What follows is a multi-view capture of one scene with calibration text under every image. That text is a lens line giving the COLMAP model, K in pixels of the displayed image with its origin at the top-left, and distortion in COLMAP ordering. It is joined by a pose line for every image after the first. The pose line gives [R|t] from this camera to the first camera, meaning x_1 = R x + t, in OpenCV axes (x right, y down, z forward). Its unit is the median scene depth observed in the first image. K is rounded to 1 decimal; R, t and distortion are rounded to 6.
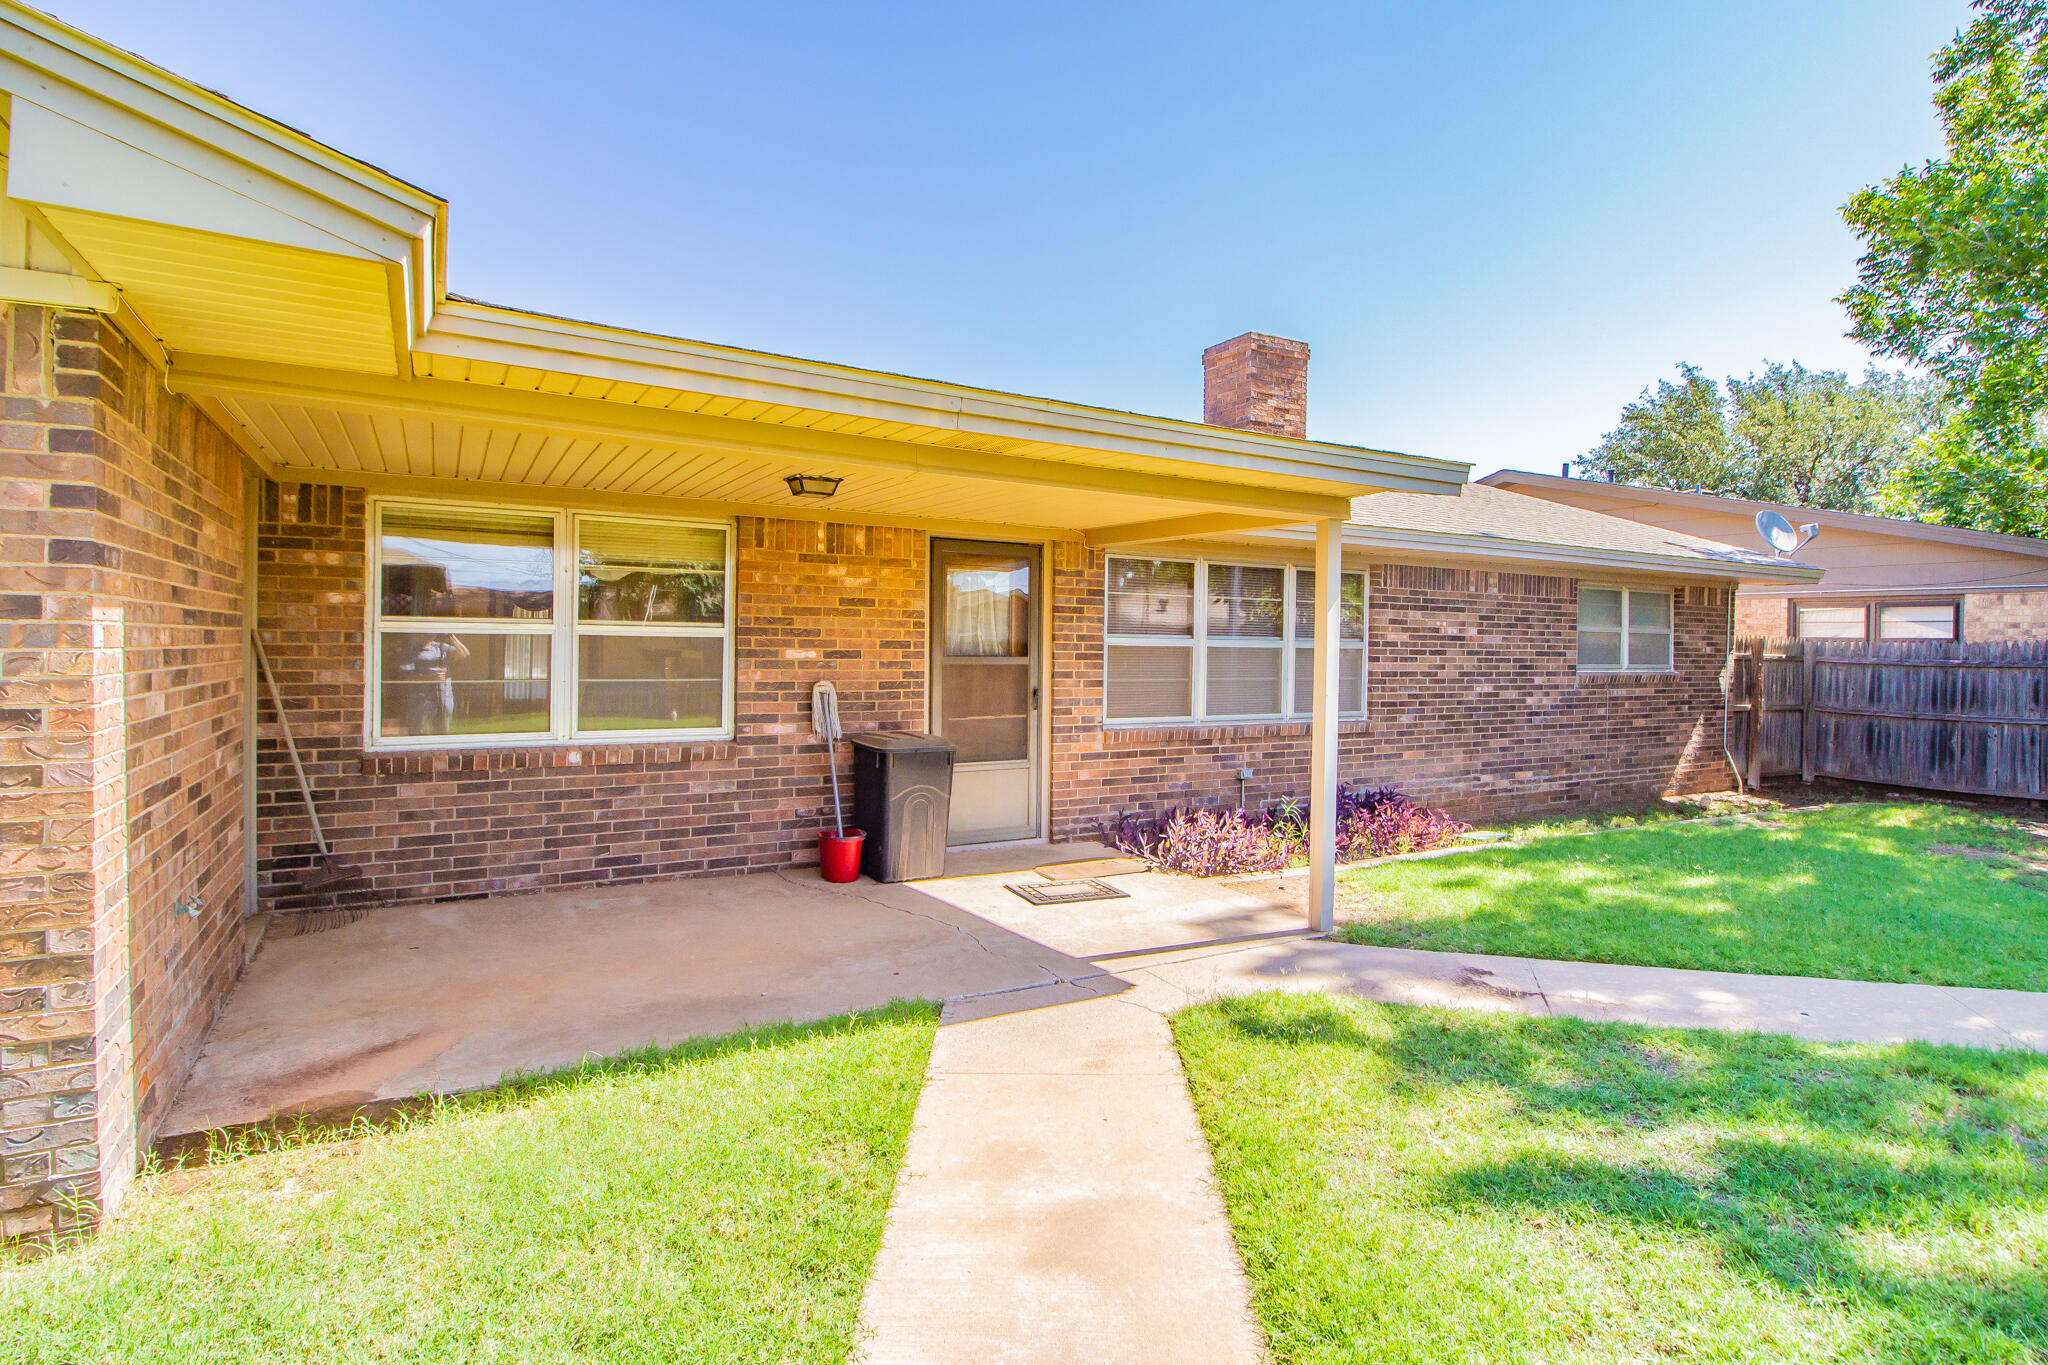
lens RADIAL K [[1001.5, 0, 1018.8], [0, 1001.5, 650.3], [0, 0, 1]] dist [0.000890, -0.011965]
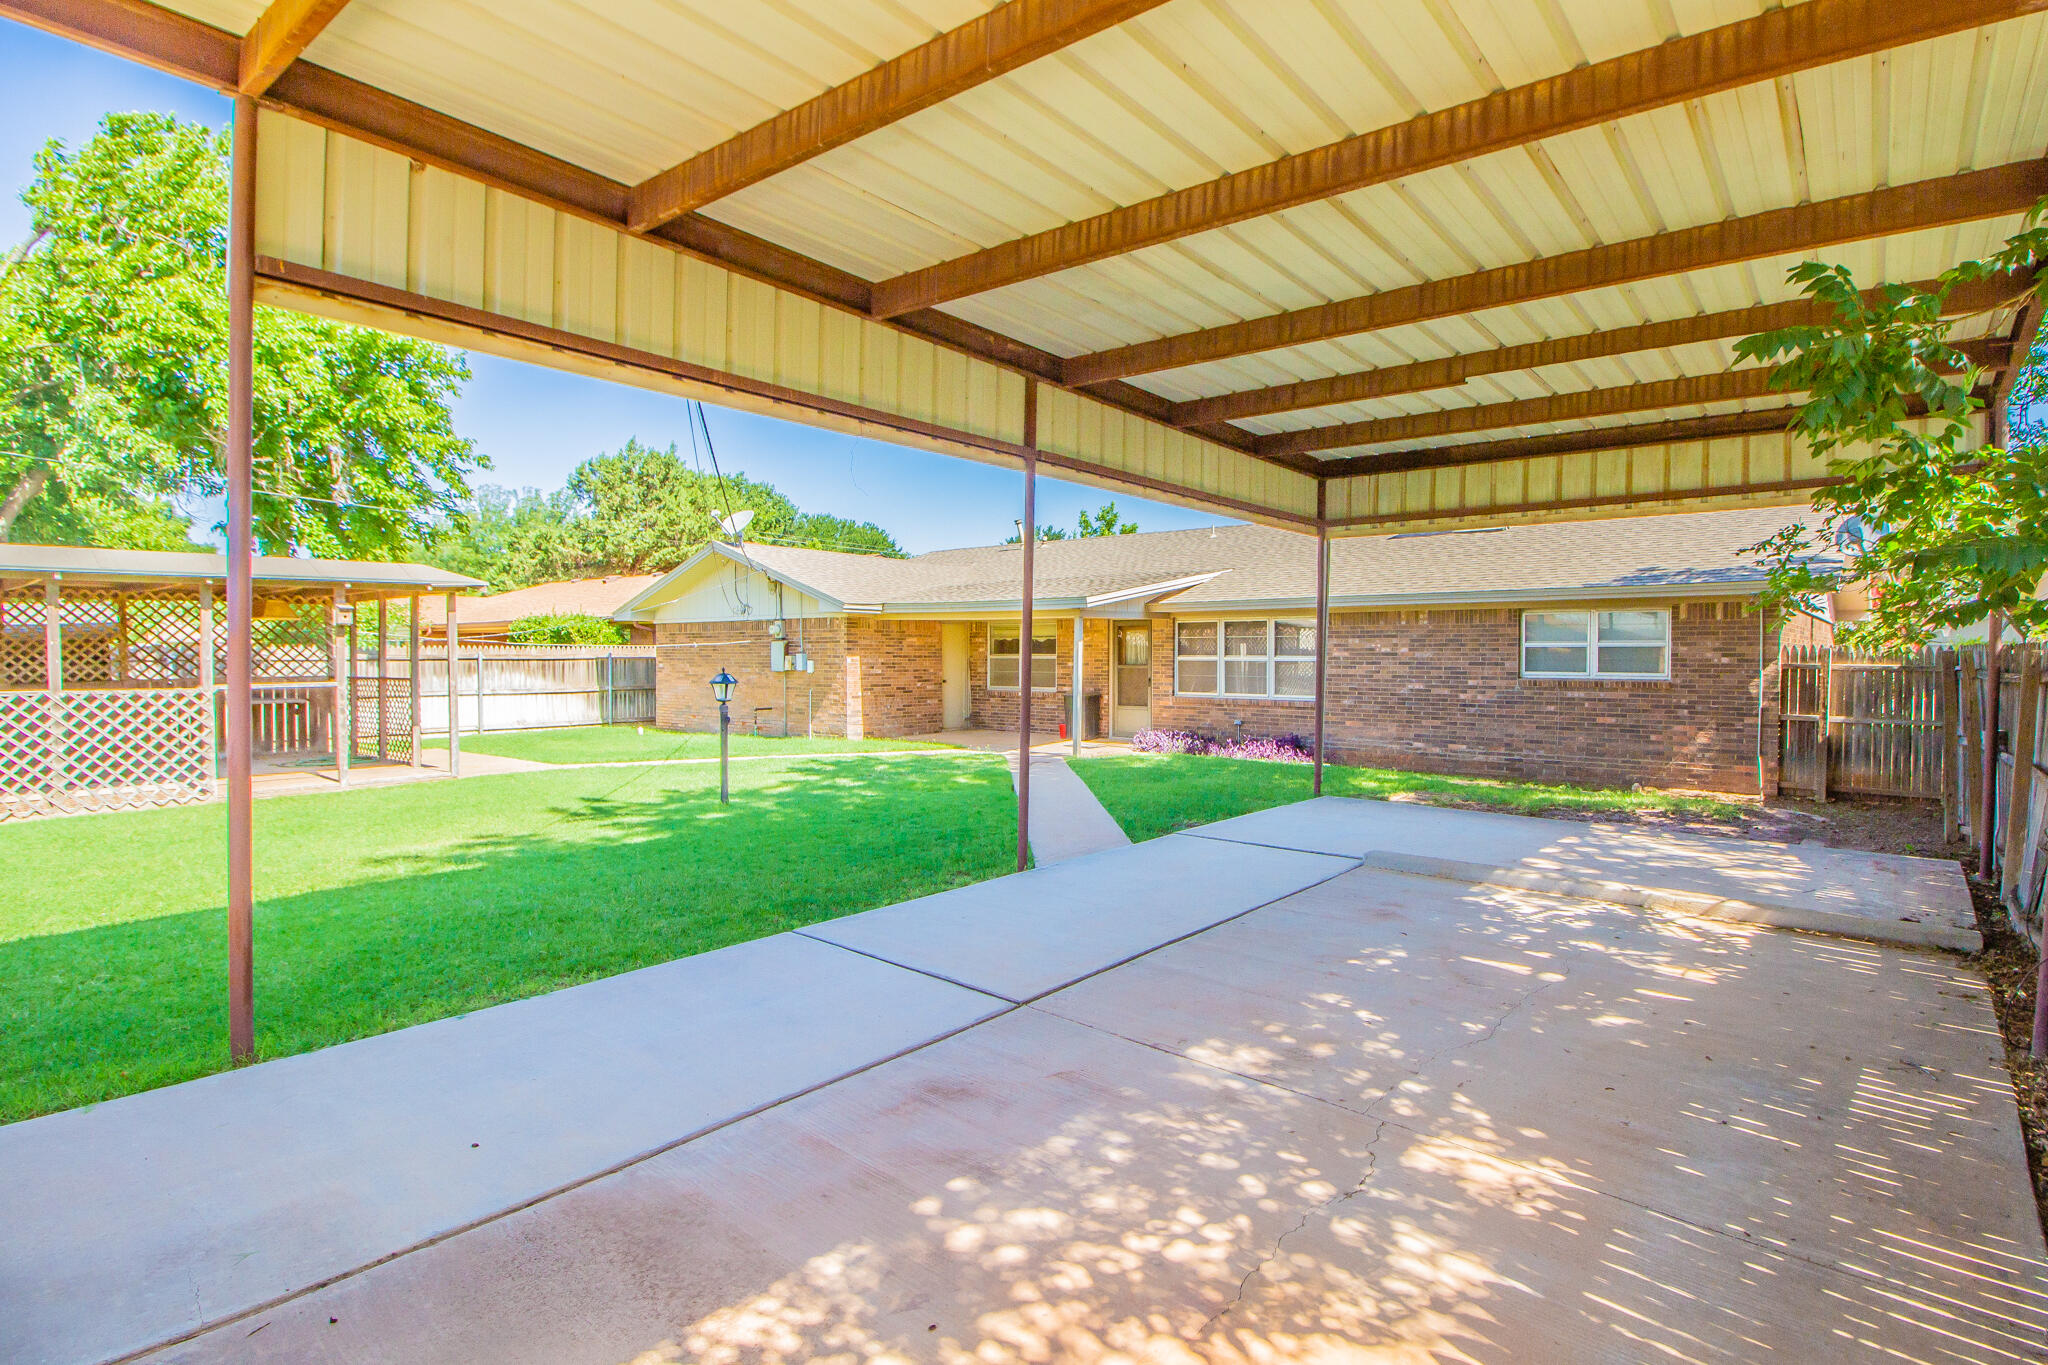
lens RADIAL K [[1001.5, 0, 1018.8], [0, 1001.5, 650.3], [0, 0, 1]] dist [0.000890, -0.011965]
pose [[0.323766, -0.024421, -0.945822, 1.729809], [-0.011772, 0.999485, -0.029837, 0.036029], [0.946064, 0.020795, 0.323312, -0.082398]]
